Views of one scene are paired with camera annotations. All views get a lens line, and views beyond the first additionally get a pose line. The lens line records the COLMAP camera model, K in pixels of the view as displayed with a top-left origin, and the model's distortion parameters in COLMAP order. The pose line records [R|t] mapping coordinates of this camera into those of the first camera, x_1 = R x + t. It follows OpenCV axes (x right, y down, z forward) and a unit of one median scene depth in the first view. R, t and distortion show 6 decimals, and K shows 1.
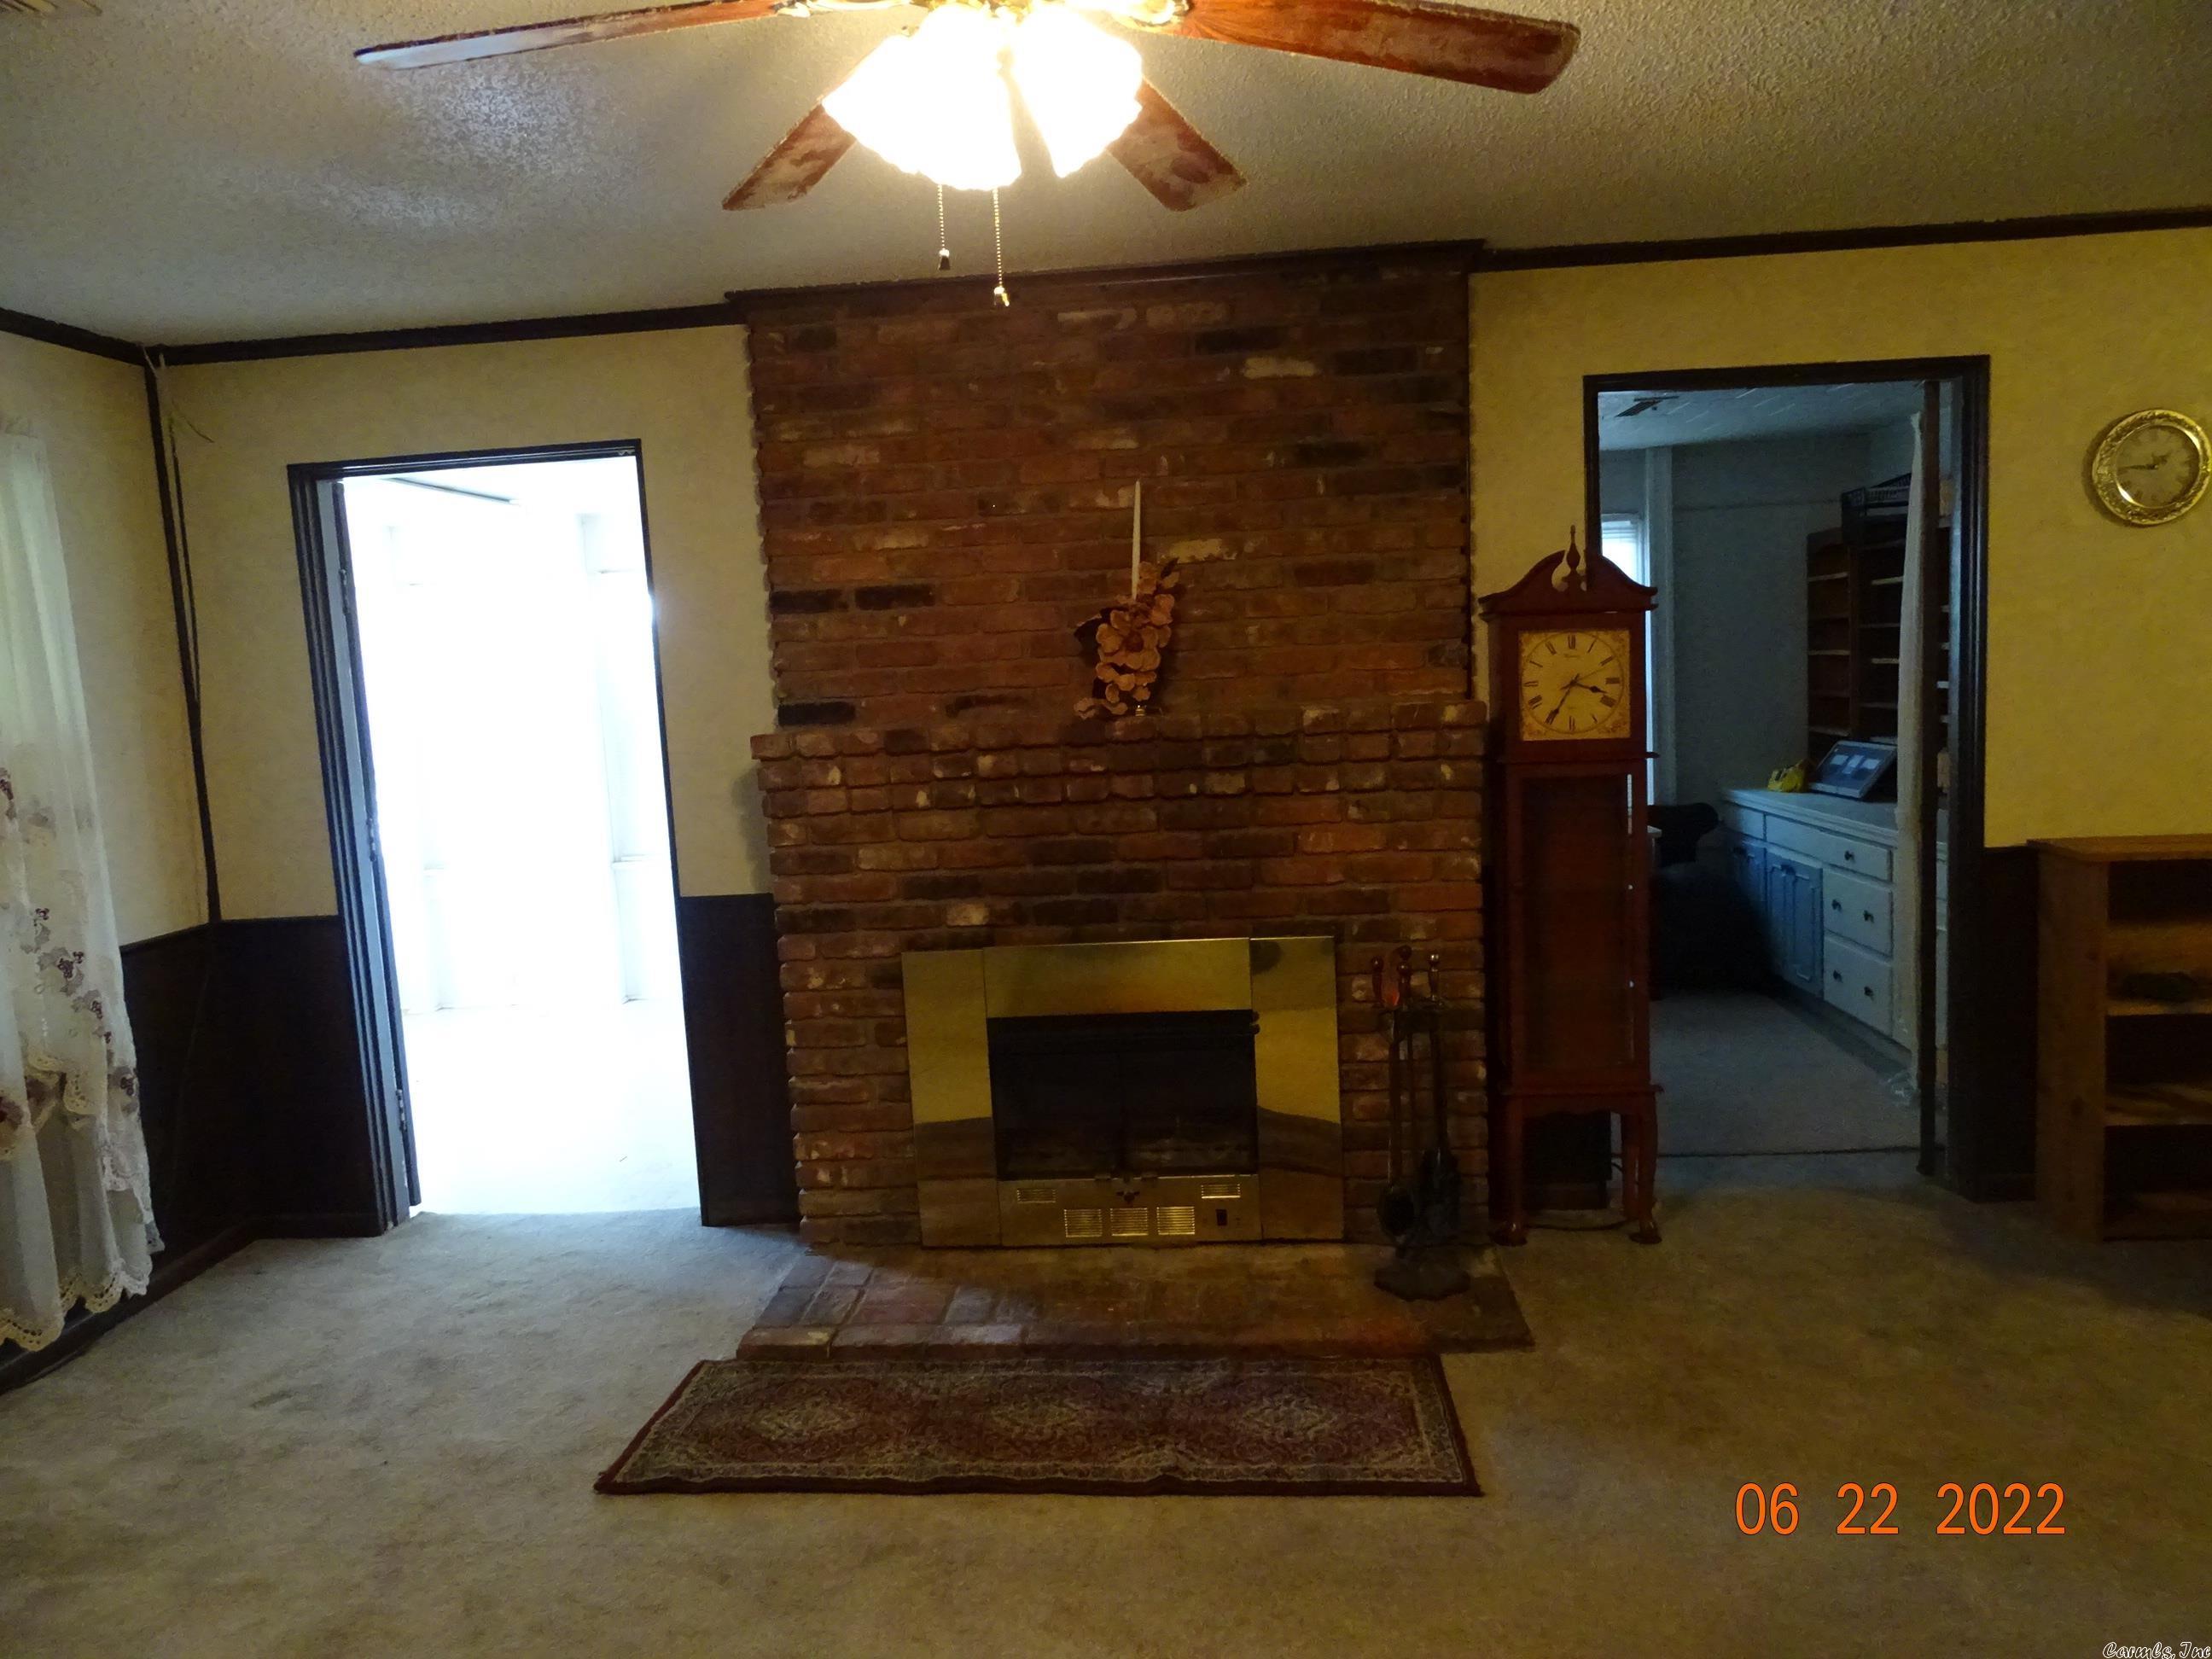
lens RADIAL K [[1562.9, 0, 1108.8], [0, 1562.9, 826.5], [0, 0, 1]] dist [-0.002389, 0.003010]
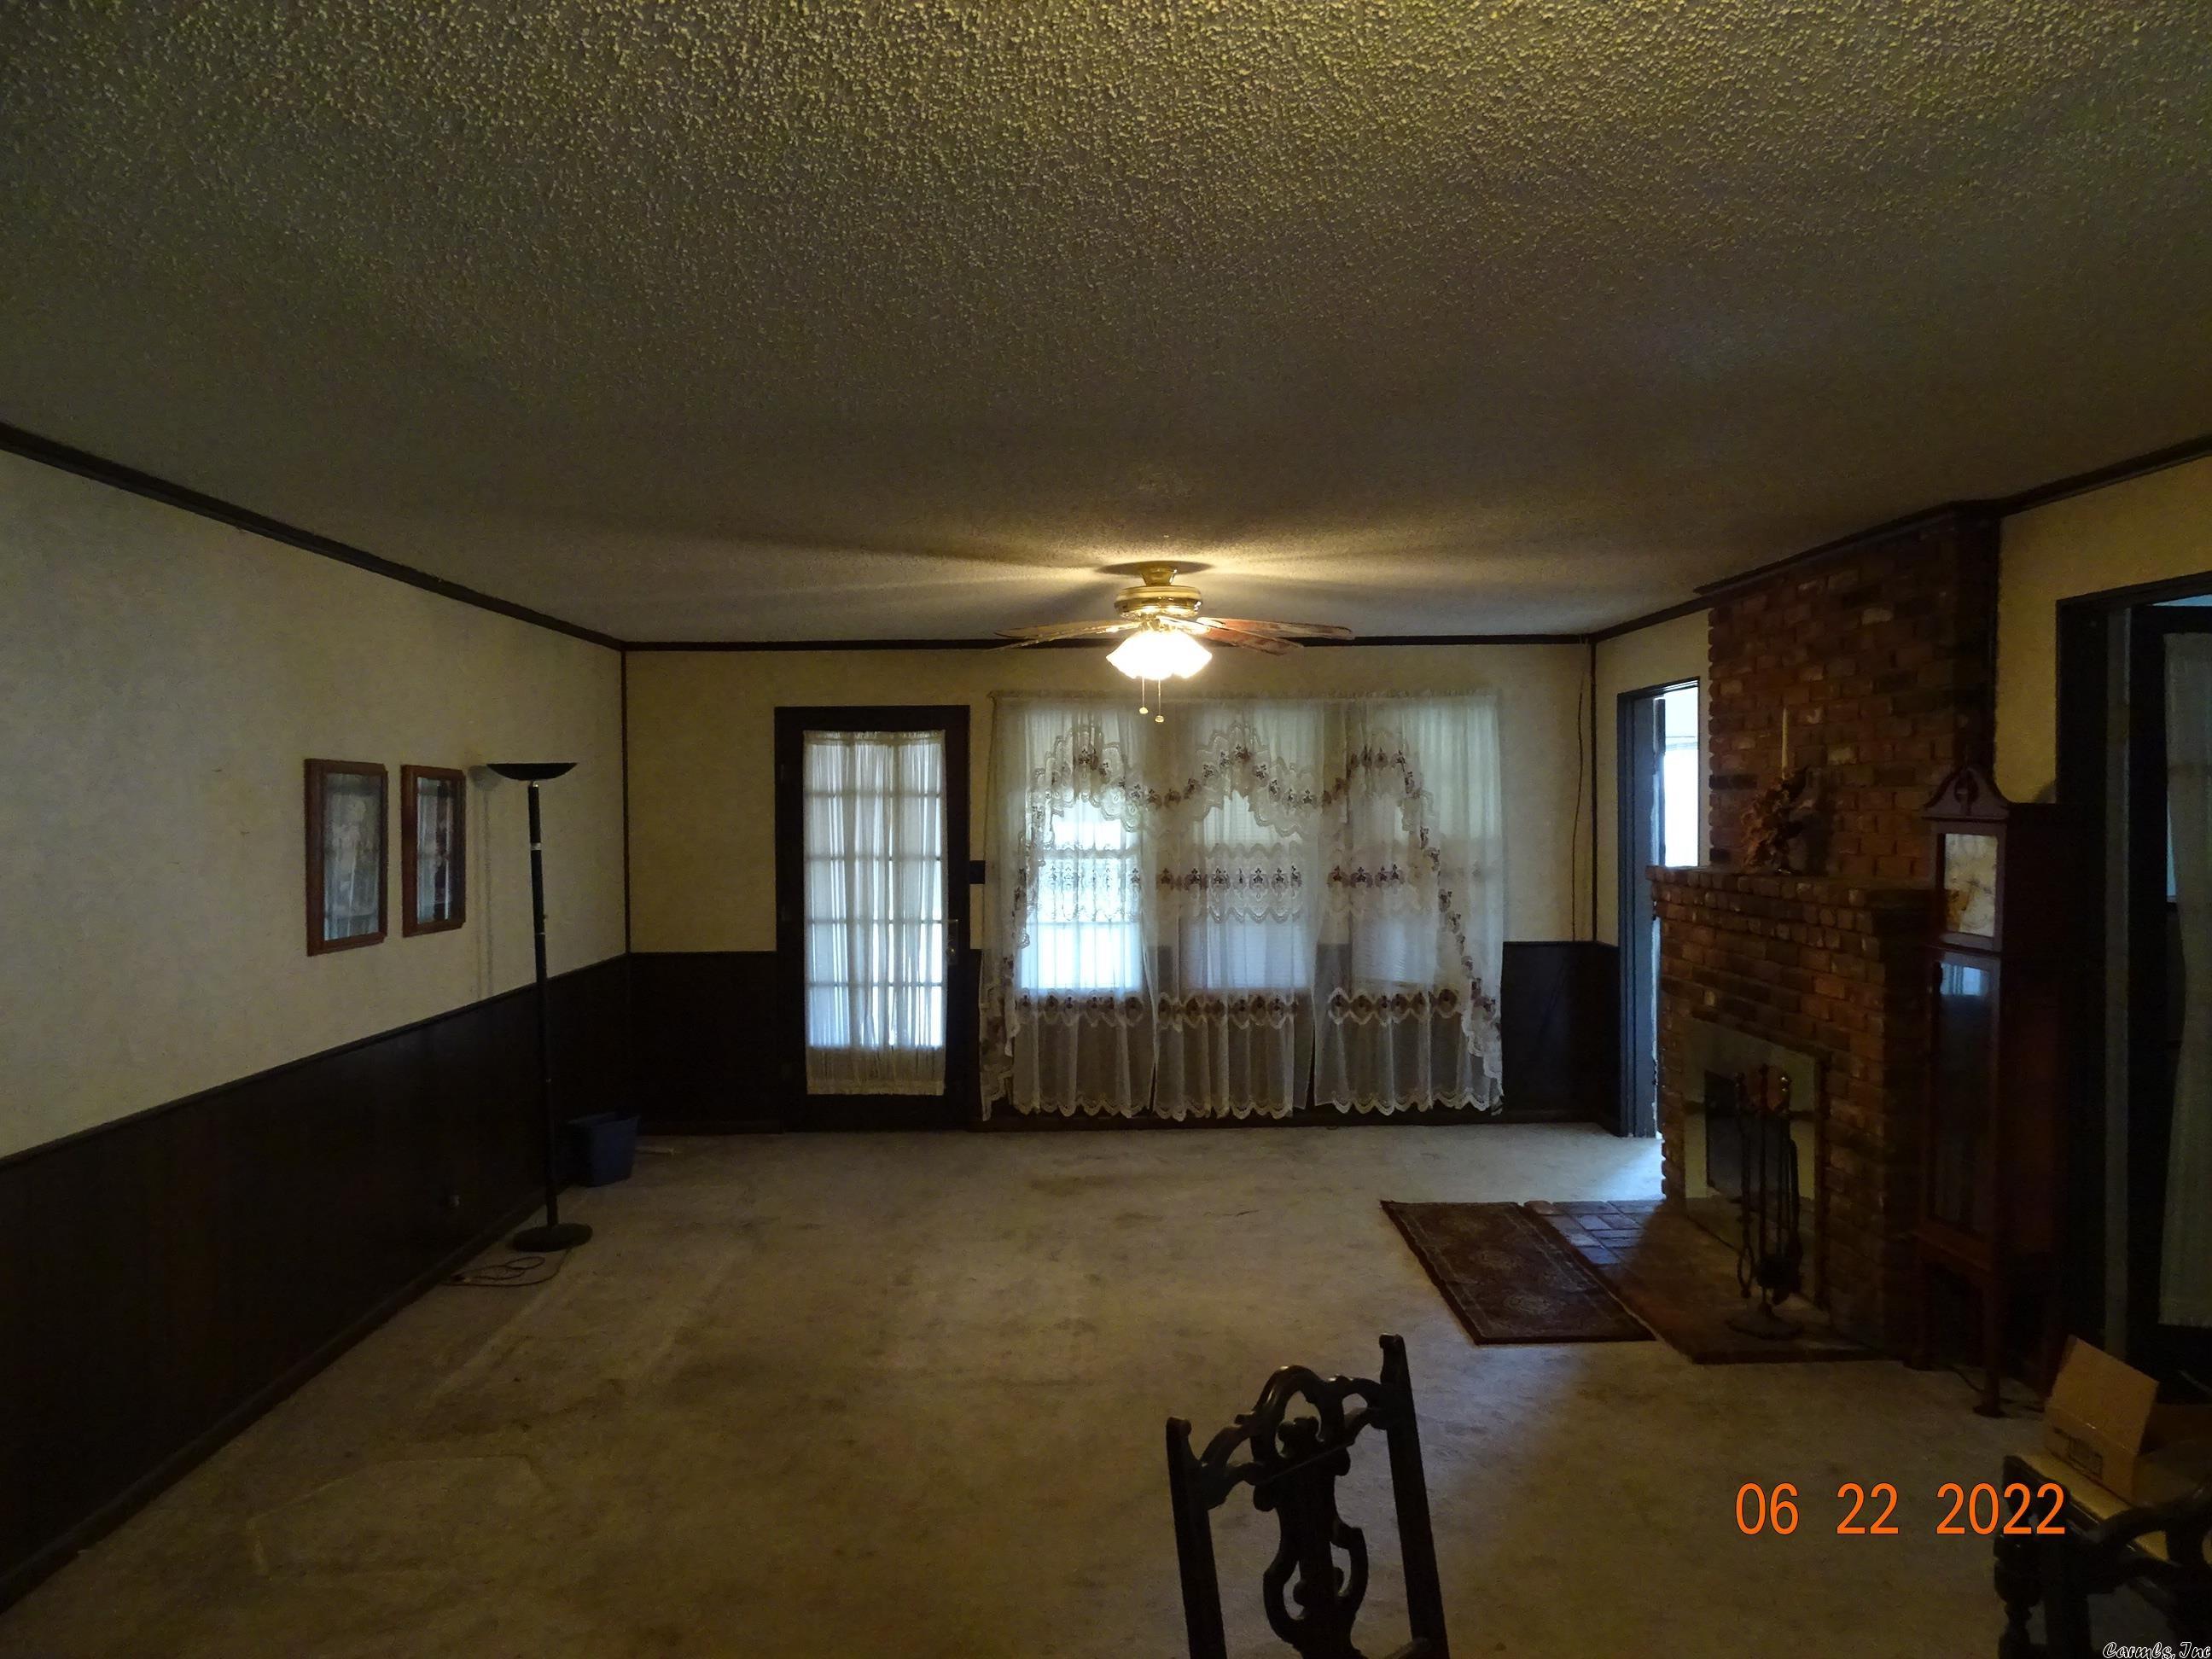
lens RADIAL K [[1562.9, 0, 1114.5], [0, 1562.9, 830.6], [0, 0, 1]] dist [-0.002389, 0.003010]
pose [[0.097671, 0.068049, -0.992890, 1.332612], [-0.114883, 0.991761, 0.056670, -0.122354], [0.988566, 0.108531, 0.104684, 0.277839]]
